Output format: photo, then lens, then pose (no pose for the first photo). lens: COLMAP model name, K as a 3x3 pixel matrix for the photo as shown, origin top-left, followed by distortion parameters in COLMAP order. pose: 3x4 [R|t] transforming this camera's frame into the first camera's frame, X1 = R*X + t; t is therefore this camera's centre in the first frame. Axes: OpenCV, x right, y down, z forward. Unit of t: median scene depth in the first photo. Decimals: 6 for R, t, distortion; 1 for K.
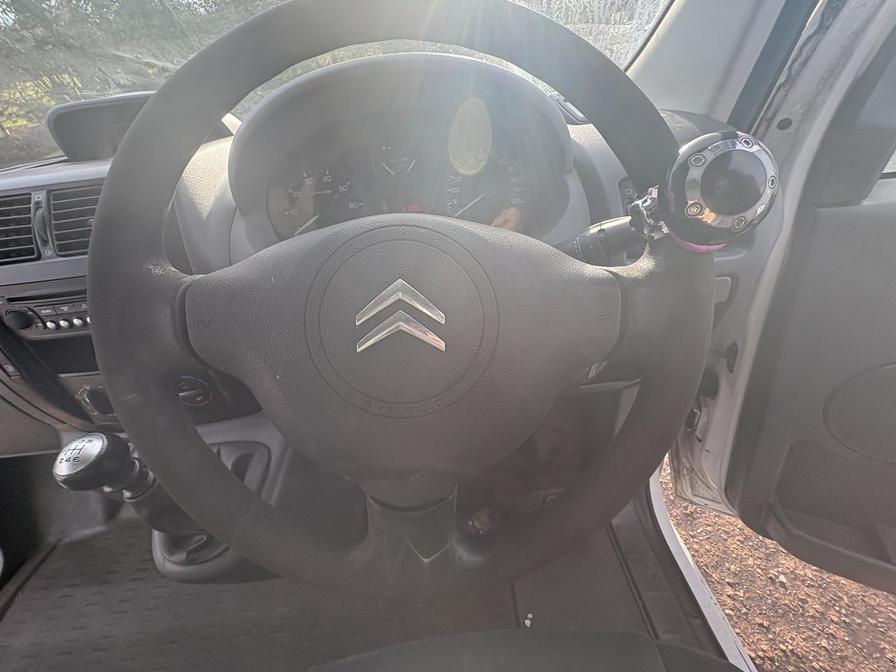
lens RADIAL K [[357.7, 0, 449.5], [0, 357.7, 334.8], [0, 0, 1]] dist [0.001985, -0.000276]
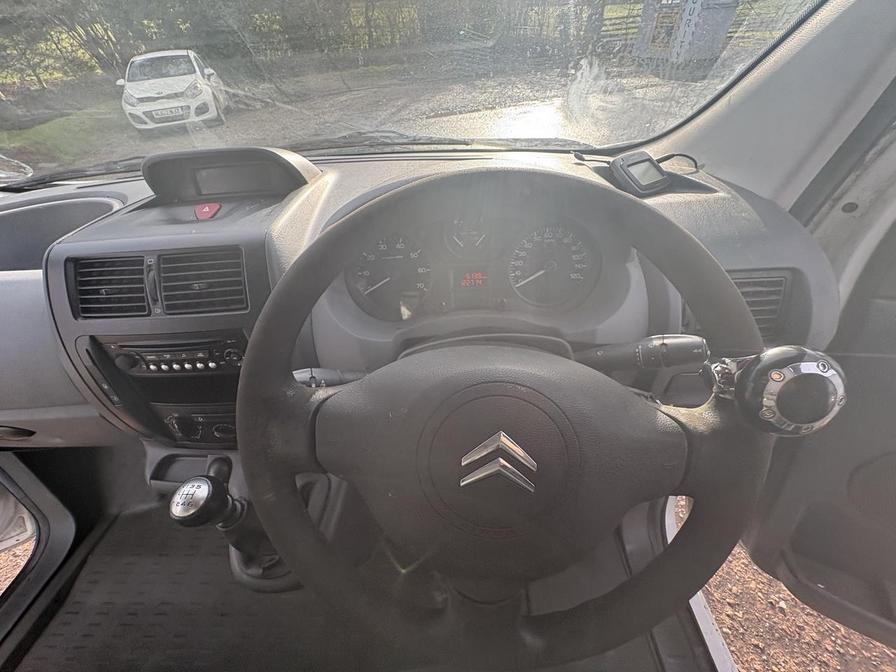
lens RADIAL K [[357.7, 0, 449.5], [0, 357.7, 334.8], [0, 0, 1]] dist [0.001985, -0.000276]
pose [[0.996643, 0.072692, -0.037672, -0.064184], [-0.070160, 0.995437, 0.064672, -0.119969], [0.042202, -0.061812, 0.997195, -0.037330]]
